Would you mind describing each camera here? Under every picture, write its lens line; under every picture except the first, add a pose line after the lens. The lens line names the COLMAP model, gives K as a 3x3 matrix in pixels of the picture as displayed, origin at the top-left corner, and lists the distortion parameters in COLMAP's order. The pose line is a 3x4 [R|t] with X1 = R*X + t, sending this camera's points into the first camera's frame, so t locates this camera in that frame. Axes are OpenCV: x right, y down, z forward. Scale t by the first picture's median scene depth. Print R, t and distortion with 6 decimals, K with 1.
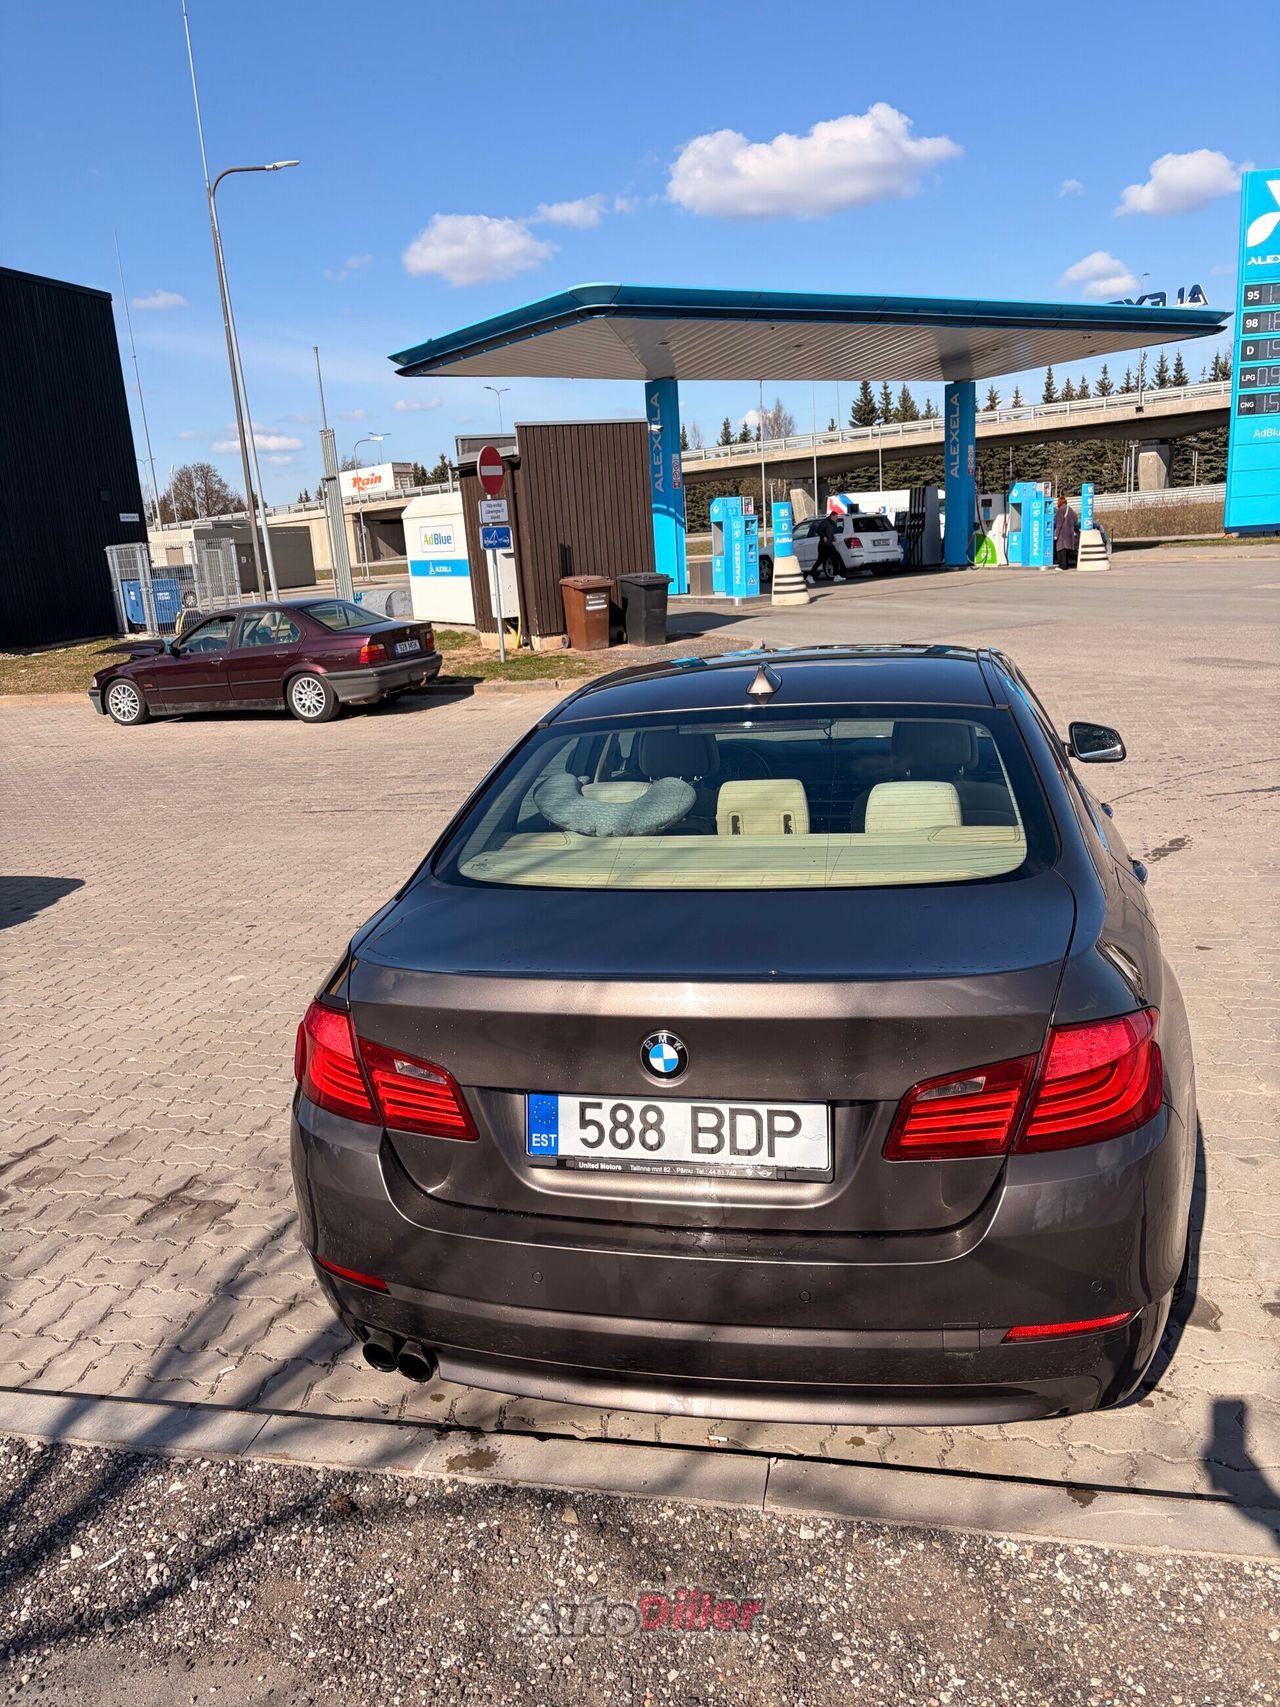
lens RADIAL K [[1294.8, 0, 640.0], [0, 1294.8, 853.5], [0, 0, 1]] dist [0.047437, -0.042810]
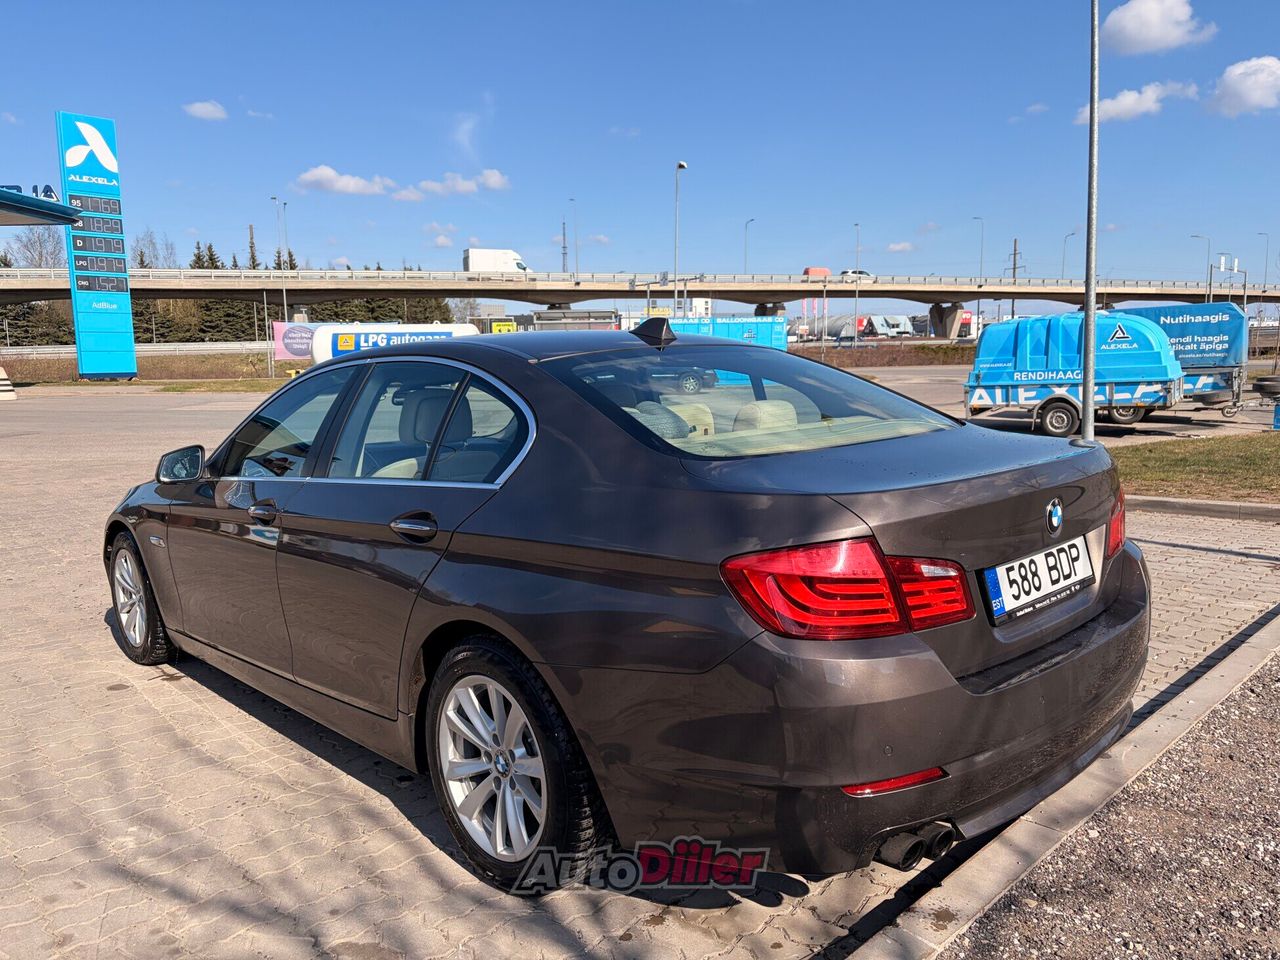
lens RADIAL K [[970.9, 0, 640.0], [0, 970.9, 480.0], [0, 0, 1]] dist [0.047437, -0.042810]
pose [[0.542389, -0.061633, 0.837863, -1.087310], [0.189278, 0.980630, -0.050393, 0.082259], [-0.818528, 0.185922, 0.543549, 0.747561]]
